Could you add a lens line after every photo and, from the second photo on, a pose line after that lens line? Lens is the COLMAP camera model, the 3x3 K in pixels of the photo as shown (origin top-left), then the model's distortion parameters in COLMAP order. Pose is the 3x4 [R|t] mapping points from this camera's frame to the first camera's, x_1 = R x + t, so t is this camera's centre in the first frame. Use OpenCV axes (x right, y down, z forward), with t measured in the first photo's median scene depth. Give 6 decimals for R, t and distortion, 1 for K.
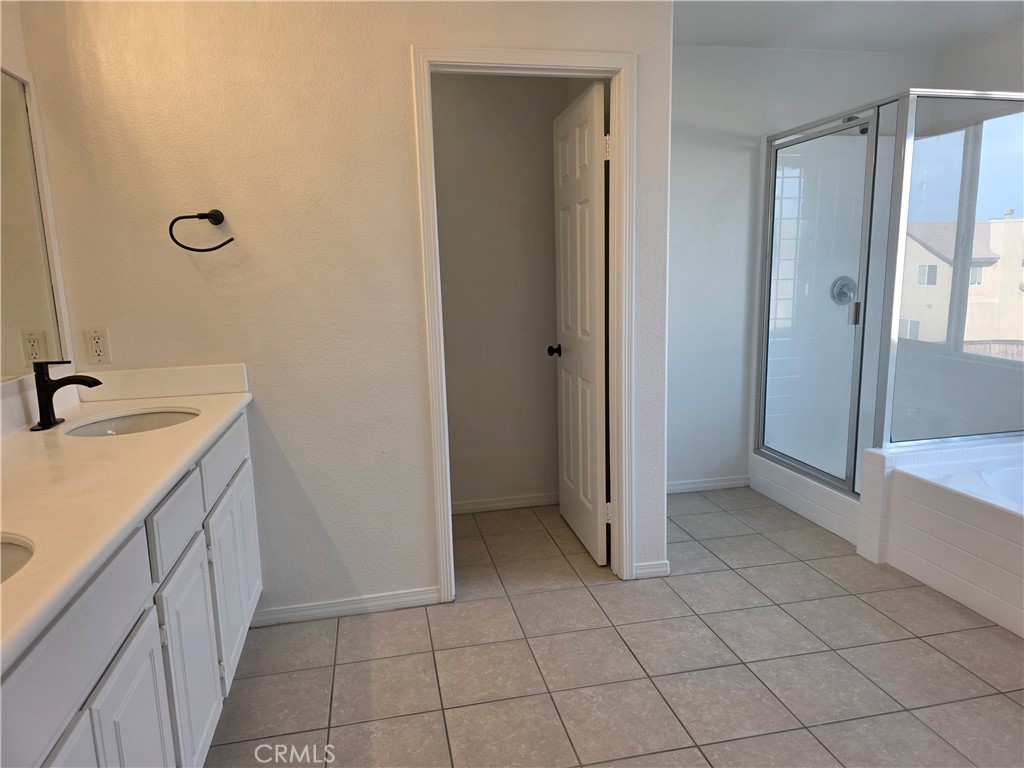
lens RADIAL K [[681.5, 0, 519.5], [0, 681.5, 386.9], [0, 0, 1]] dist [0.068476, -0.059954]
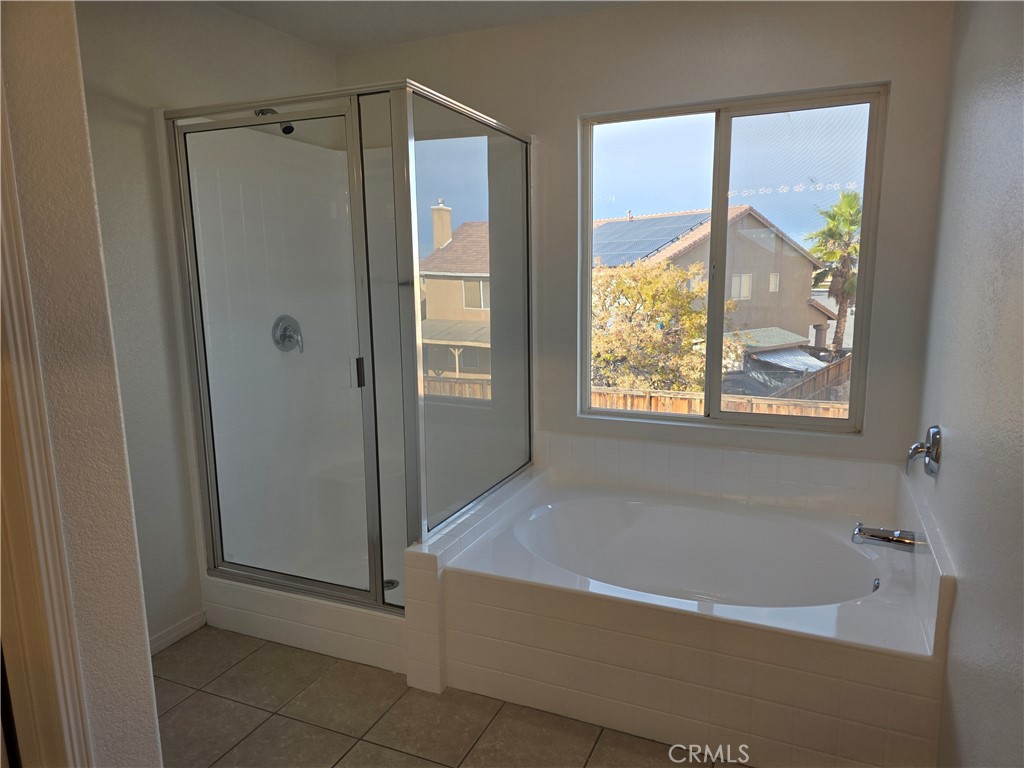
lens RADIAL K [[681.5, 0, 513.0], [0, 681.5, 385.4], [0, 0, 1]] dist [0.068476, -0.059954]
pose [[0.590581, -0.117981, 0.798307, -0.006808], [0.136835, 0.989570, 0.045018, -0.085939], [-0.795292, 0.082650, 0.600566, 0.356434]]
